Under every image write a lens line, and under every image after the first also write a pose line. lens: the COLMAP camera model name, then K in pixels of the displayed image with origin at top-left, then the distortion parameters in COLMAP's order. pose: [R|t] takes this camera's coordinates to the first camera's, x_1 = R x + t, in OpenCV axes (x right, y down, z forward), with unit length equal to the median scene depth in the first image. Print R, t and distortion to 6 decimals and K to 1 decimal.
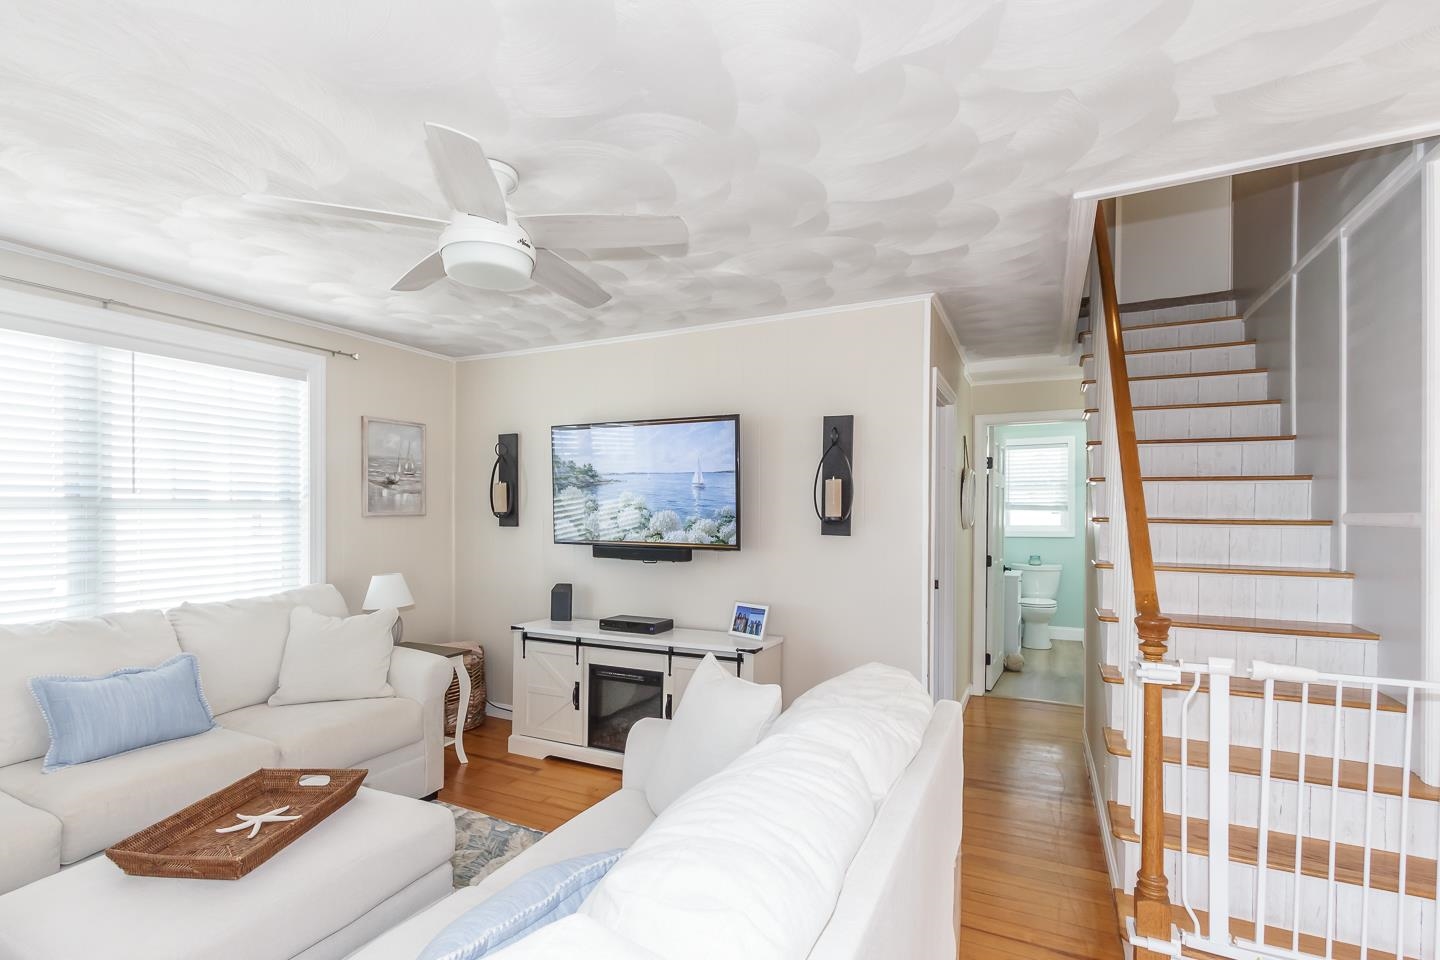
lens RADIAL K [[663.7, 0, 720.2], [0, 663.7, 515.9], [0, 0, 1]] dist [0.002003, 0.000105]
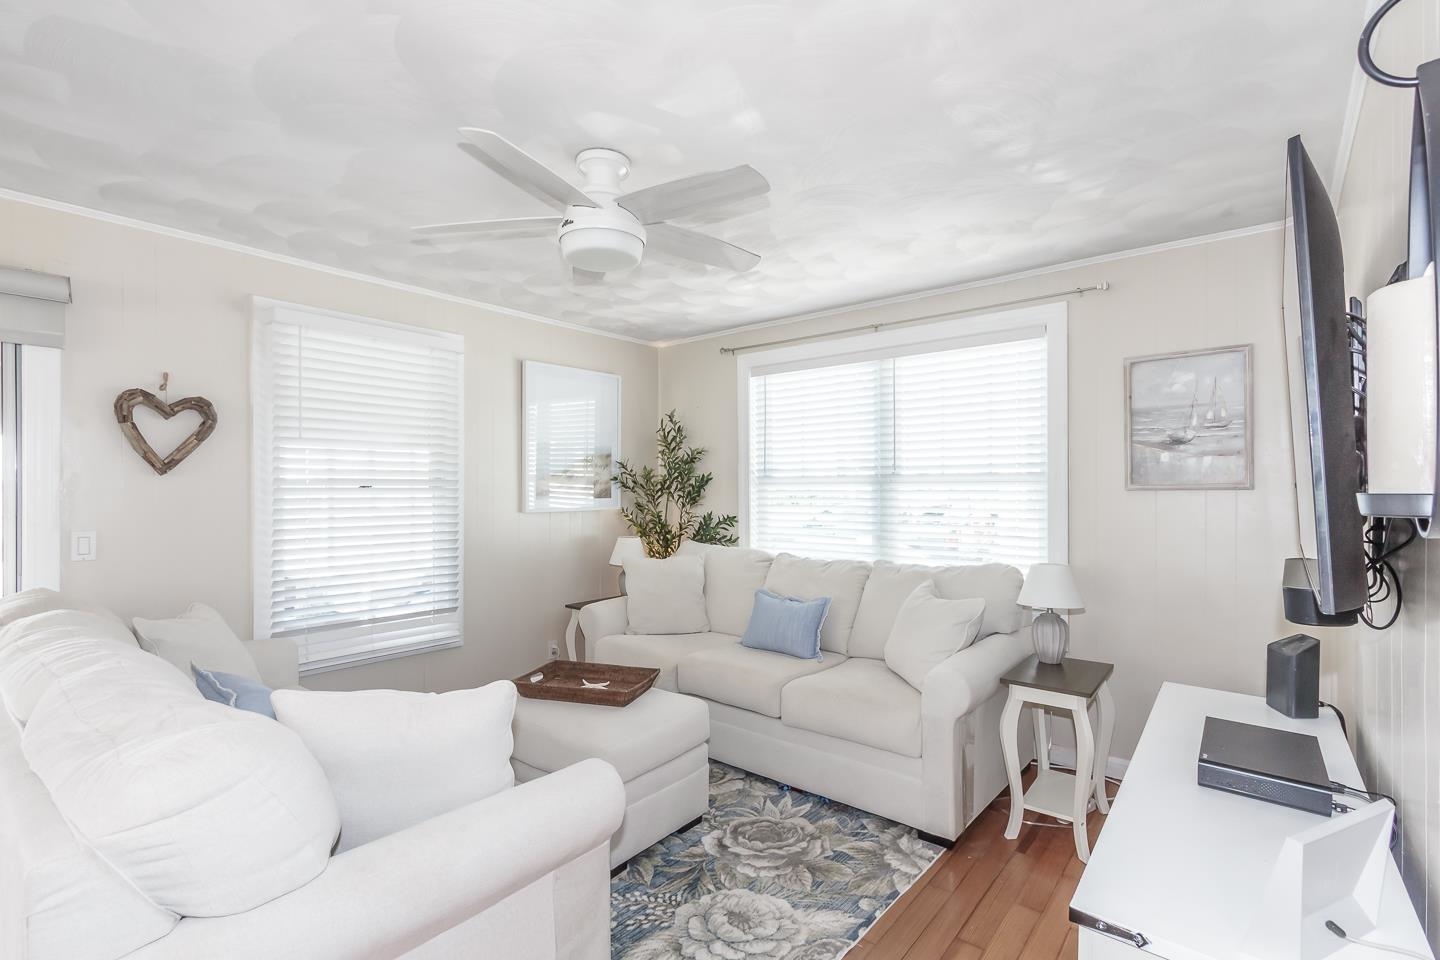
lens RADIAL K [[663.7, 0, 713.9], [0, 663.7, 486.4], [0, 0, 1]] dist [0.002003, 0.000105]
pose [[-0.238083, -0.006648, -0.971222, 0.334375], [-0.007744, 0.999958, -0.004946, 0.004432], [0.971214, 0.006344, -0.238125, 0.765665]]
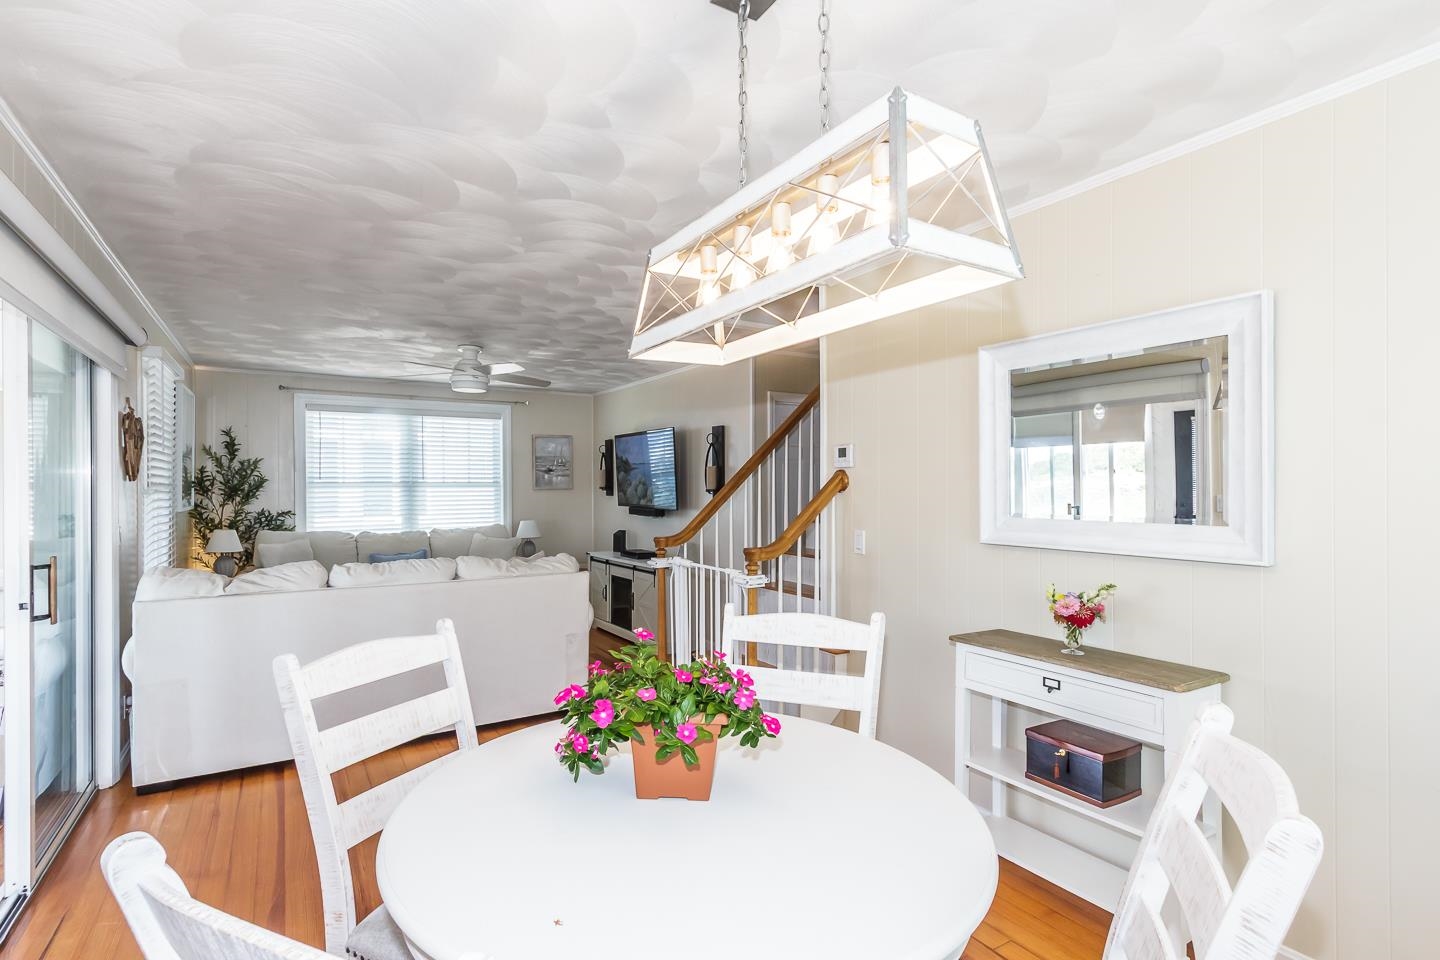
lens RADIAL K [[663.7, 0, 713.6], [0, 663.7, 485.4], [0, 0, 1]] dist [0.002003, 0.000105]
pose [[0.848828, -0.006442, -0.528630, 0.902481], [0.002409, 0.999963, -0.008316, 0.006236], [0.528664, 0.005786, 0.848812, -0.307084]]
